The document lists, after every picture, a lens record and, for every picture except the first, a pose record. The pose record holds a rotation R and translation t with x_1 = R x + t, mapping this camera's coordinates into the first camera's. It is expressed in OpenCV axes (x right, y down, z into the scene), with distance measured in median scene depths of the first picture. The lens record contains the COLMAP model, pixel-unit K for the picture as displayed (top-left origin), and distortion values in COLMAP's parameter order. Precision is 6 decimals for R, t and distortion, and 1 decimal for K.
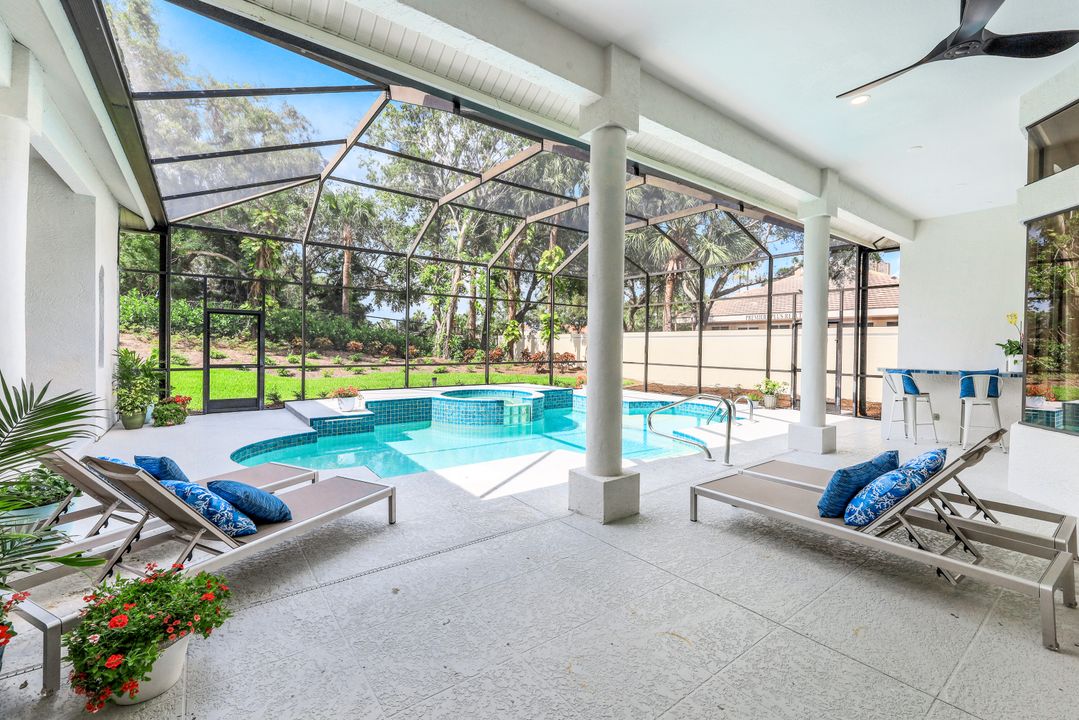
lens RADIAL K [[447.0, 0, 535.1], [0, 447.0, 351.8], [0, 0, 1]] dist [-0.000067, -0.000057]
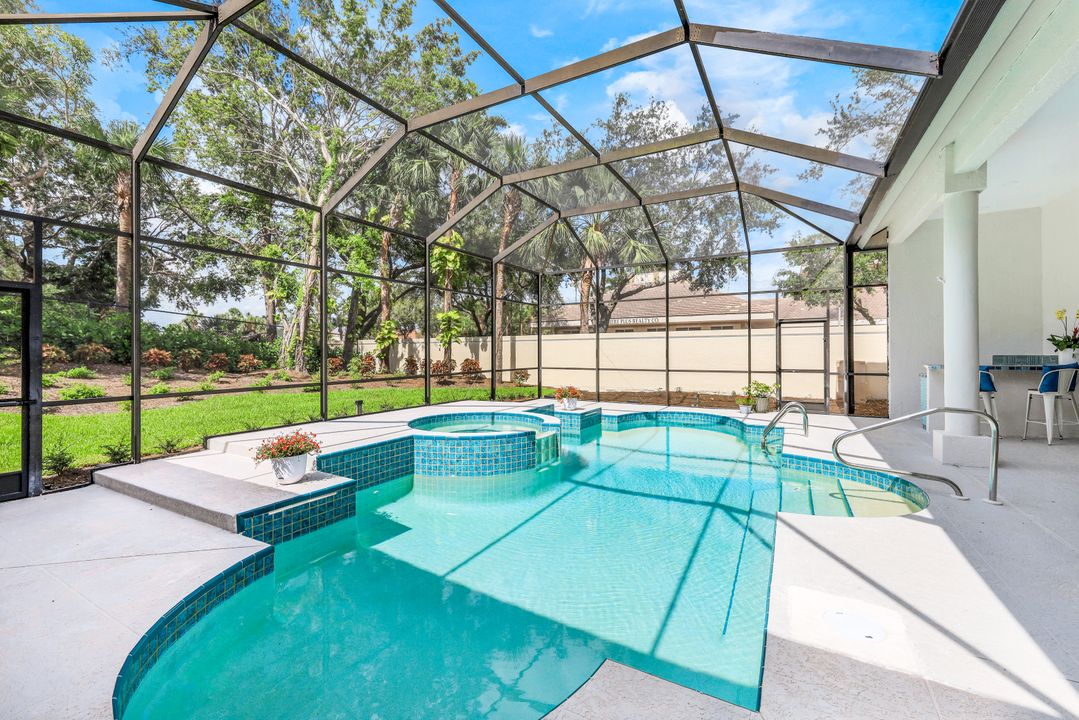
lens RADIAL K [[447.0, 0, 535.1], [0, 447.0, 351.8], [0, 0, 1]] dist [-0.000067, -0.000057]
pose [[0.915756, -0.016836, 0.401382, -0.252958], [0.021696, 0.999736, -0.007564, -0.004459], [-0.401149, 0.015635, 0.915879, 0.286539]]
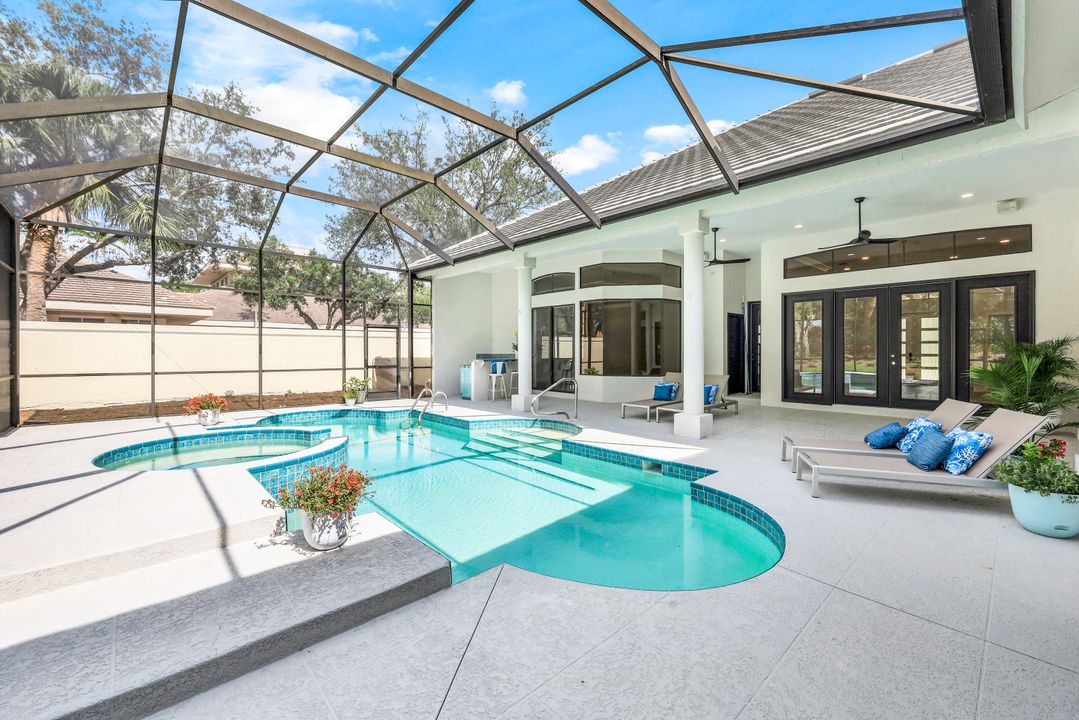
lens RADIAL K [[447.0, 0, 535.1], [0, 447.0, 351.8], [0, 0, 1]] dist [-0.000067, -0.000057]
pose [[-0.108414, -0.013453, 0.994015, -0.535814], [0.010043, 0.999843, 0.014627, -0.010351], [-0.994055, 0.011568, -0.108262, 0.612410]]
